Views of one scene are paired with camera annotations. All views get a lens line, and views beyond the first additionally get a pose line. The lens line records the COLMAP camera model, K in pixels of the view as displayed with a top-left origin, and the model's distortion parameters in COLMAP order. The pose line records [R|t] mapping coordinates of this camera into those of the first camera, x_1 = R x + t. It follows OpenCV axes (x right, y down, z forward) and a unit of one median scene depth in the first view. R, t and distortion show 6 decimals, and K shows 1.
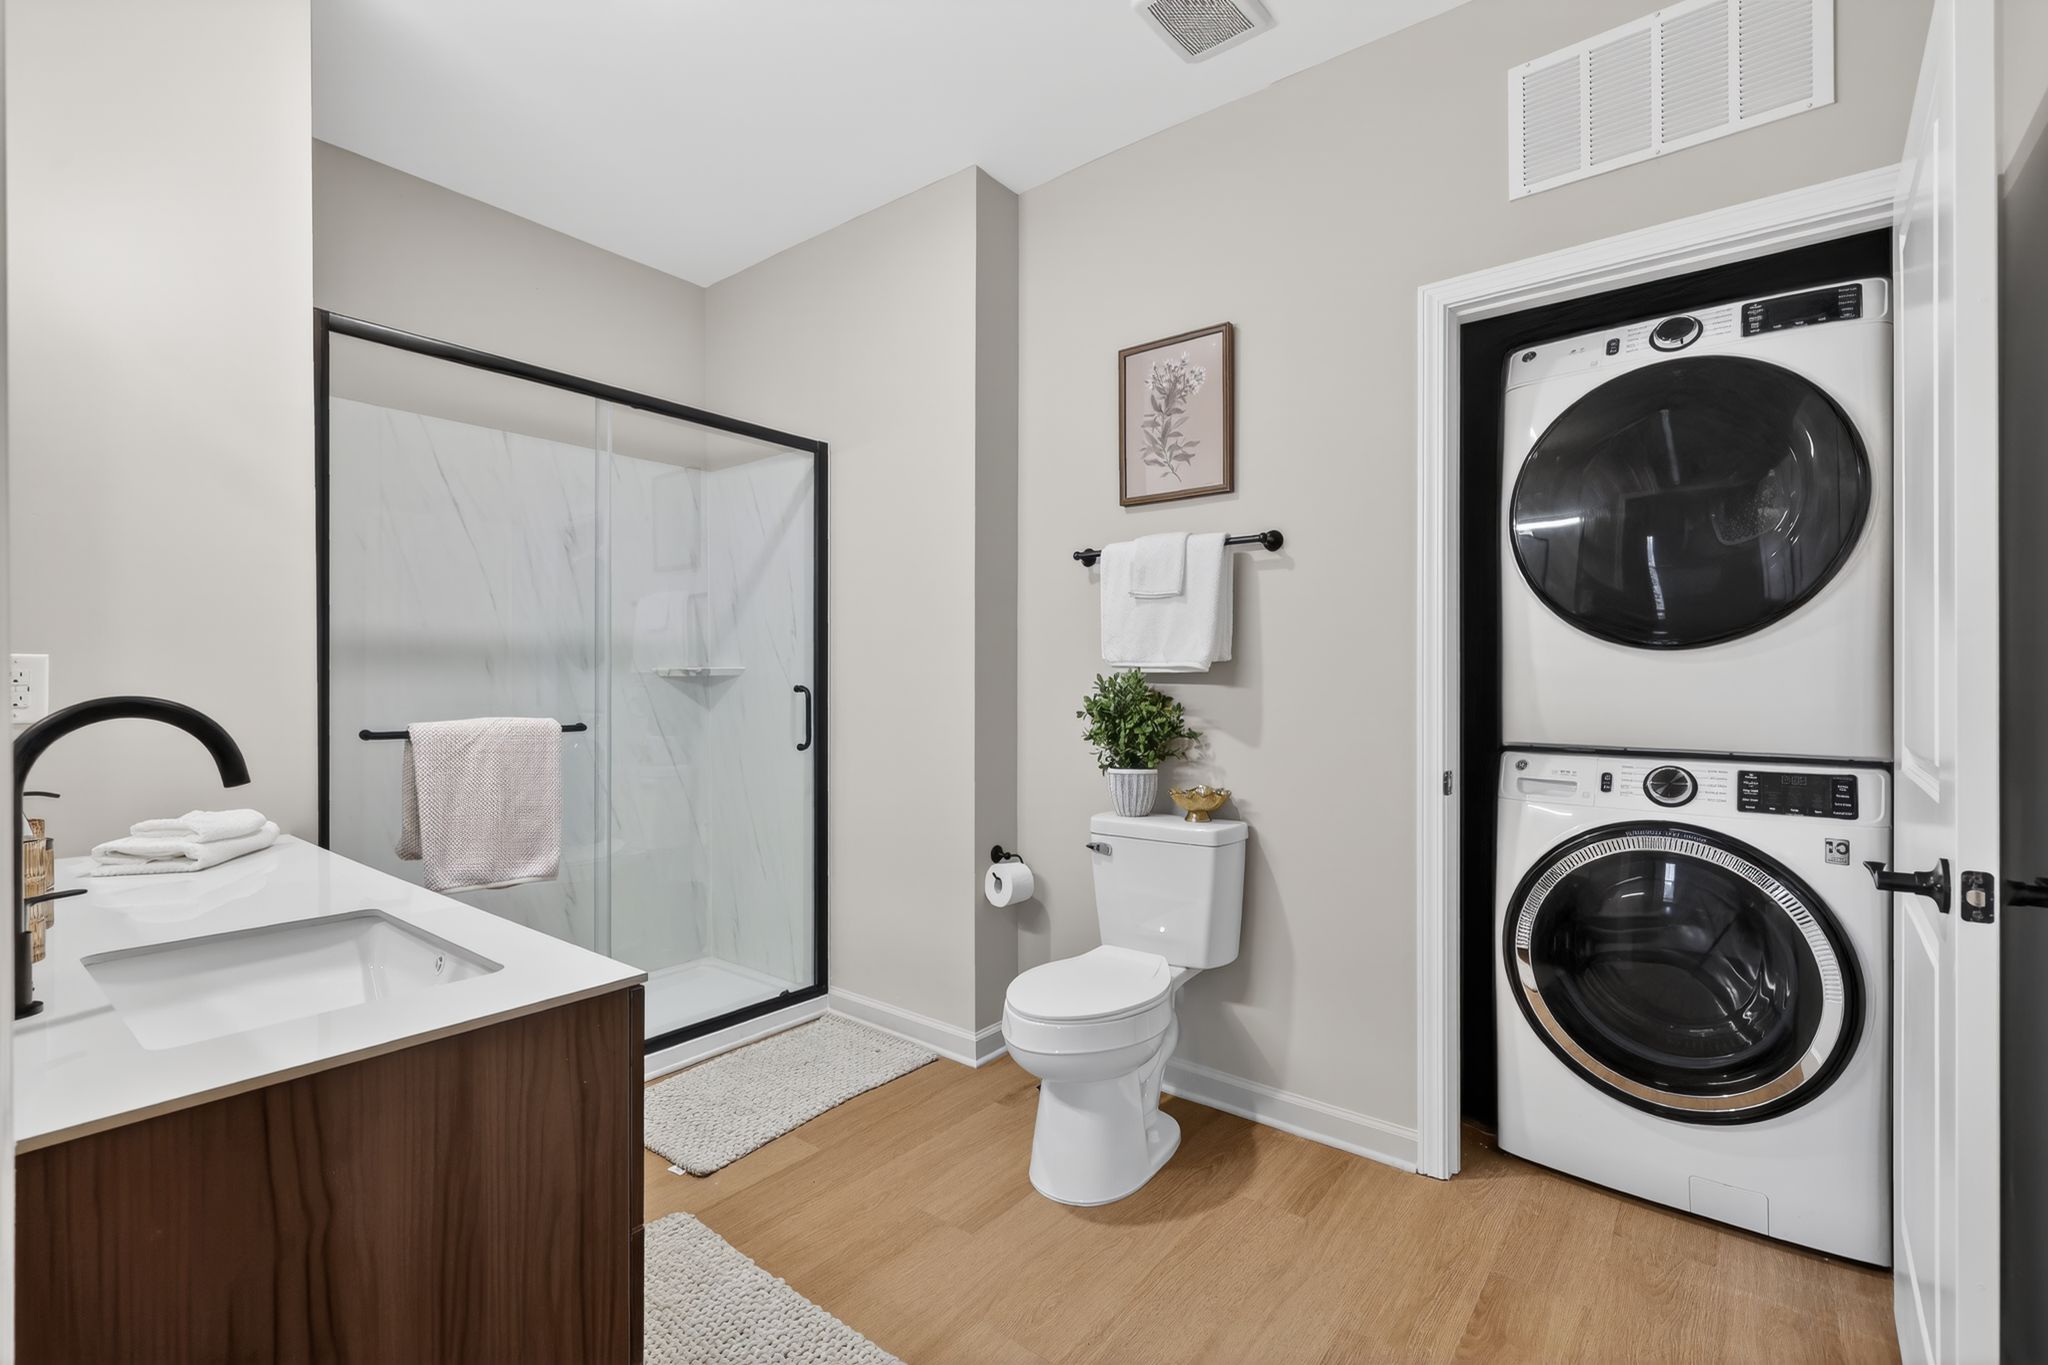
lens RADIAL K [[939.2, 0, 1024.0], [0, 939.2, 682.5], [0, 0, 1]] dist [-0.002495, -0.000255]
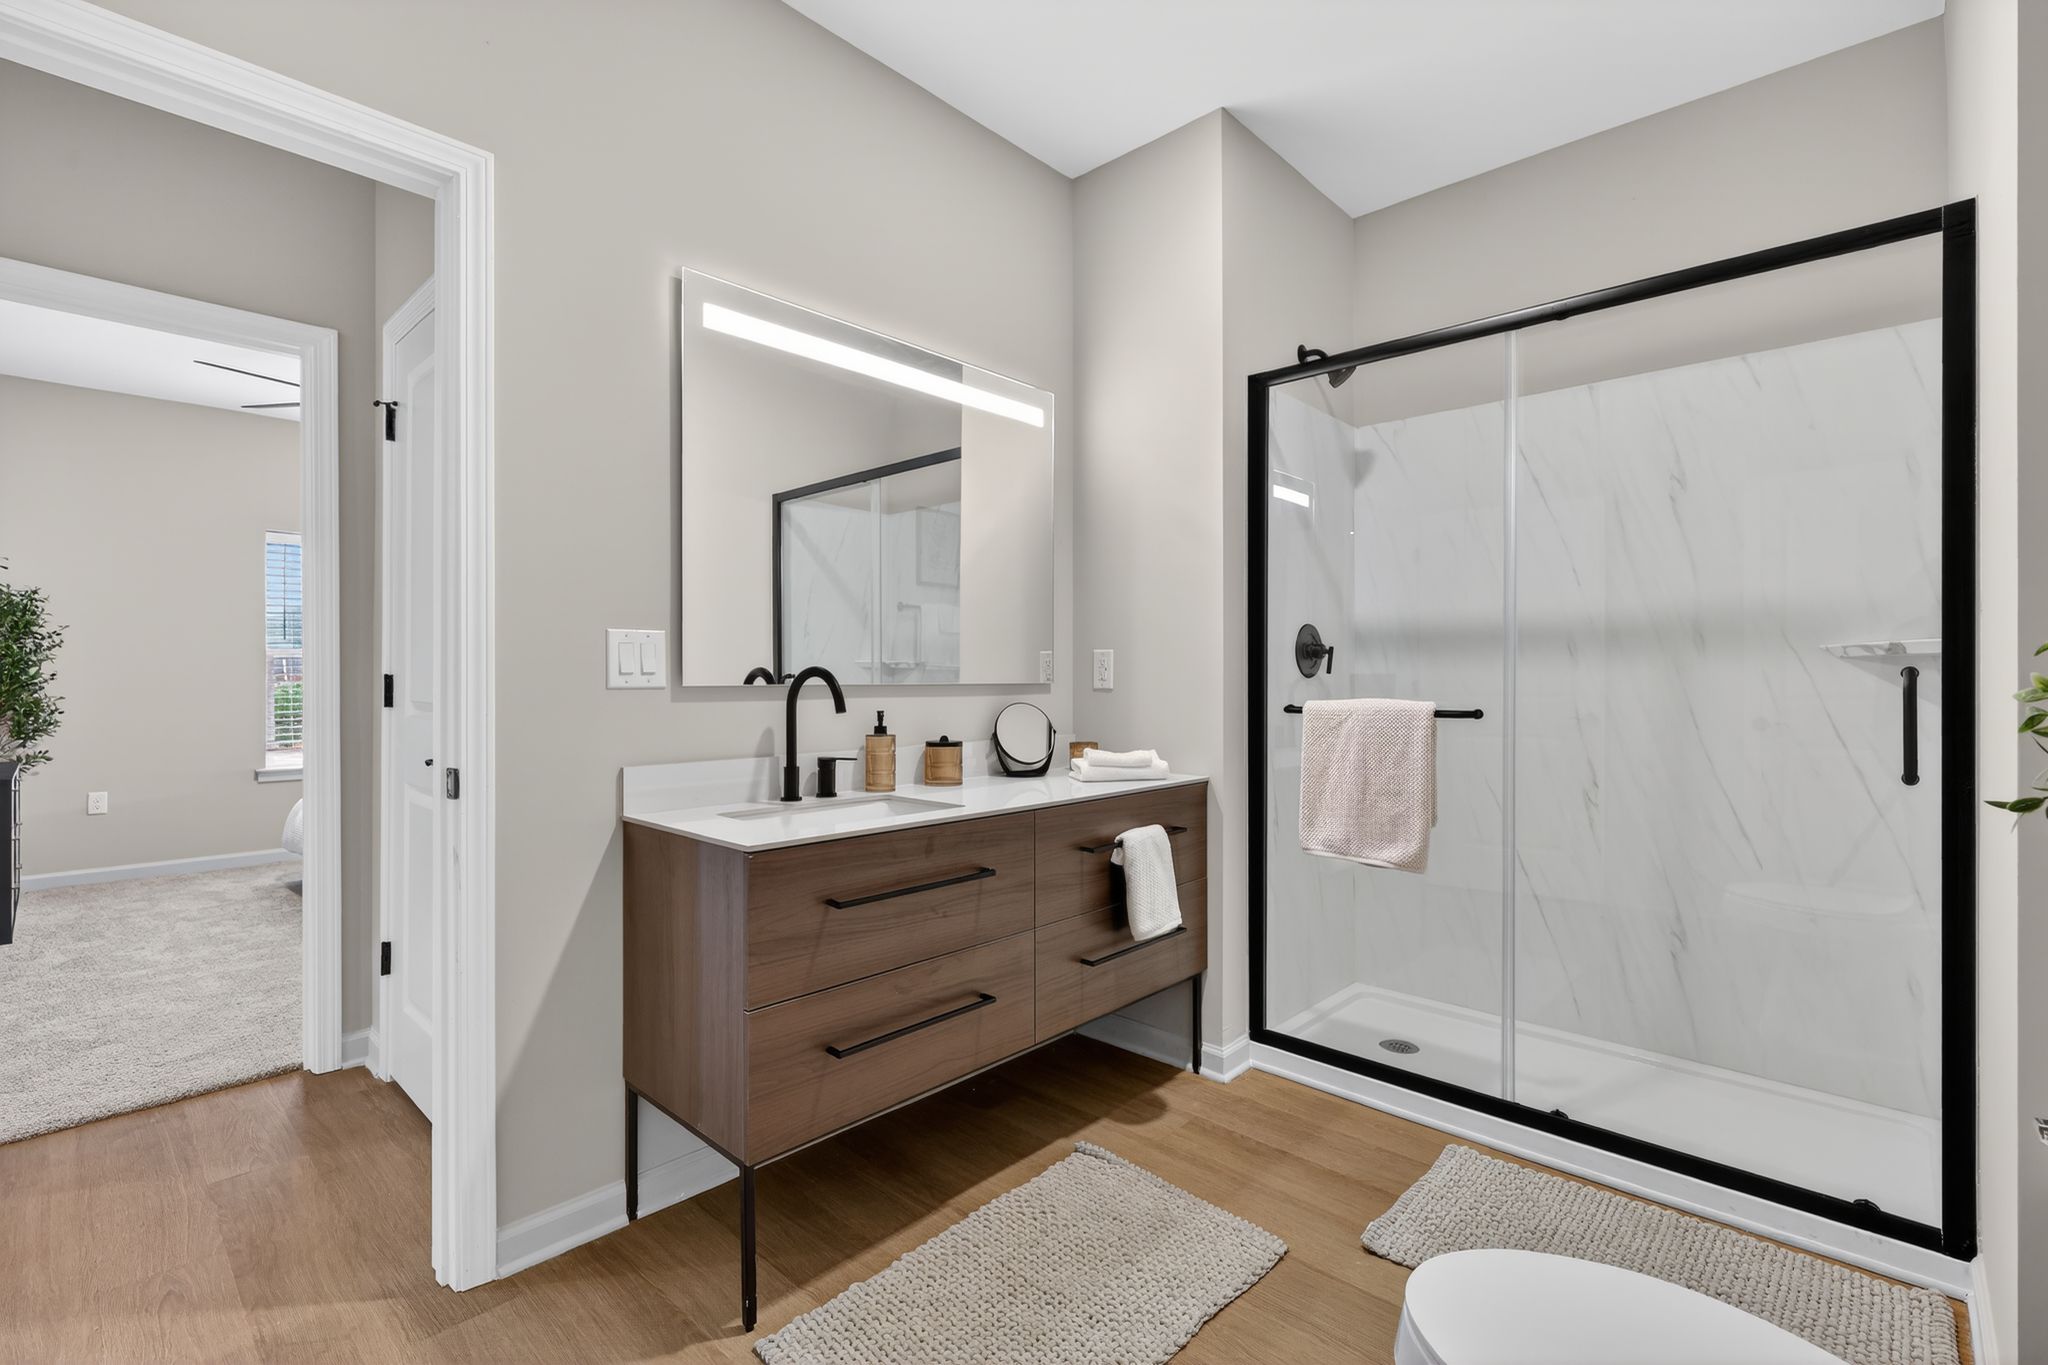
lens RADIAL K [[906.2, 0, 1024.0], [0, 906.2, 682.5], [0, 0, 1]] dist [0.001256, -0.000220]
pose [[-0.090503, 0.005759, -0.995880, 0.381856], [-0.004472, 0.999971, 0.006189, 0.013238], [0.995886, 0.005013, -0.090475, 0.601162]]
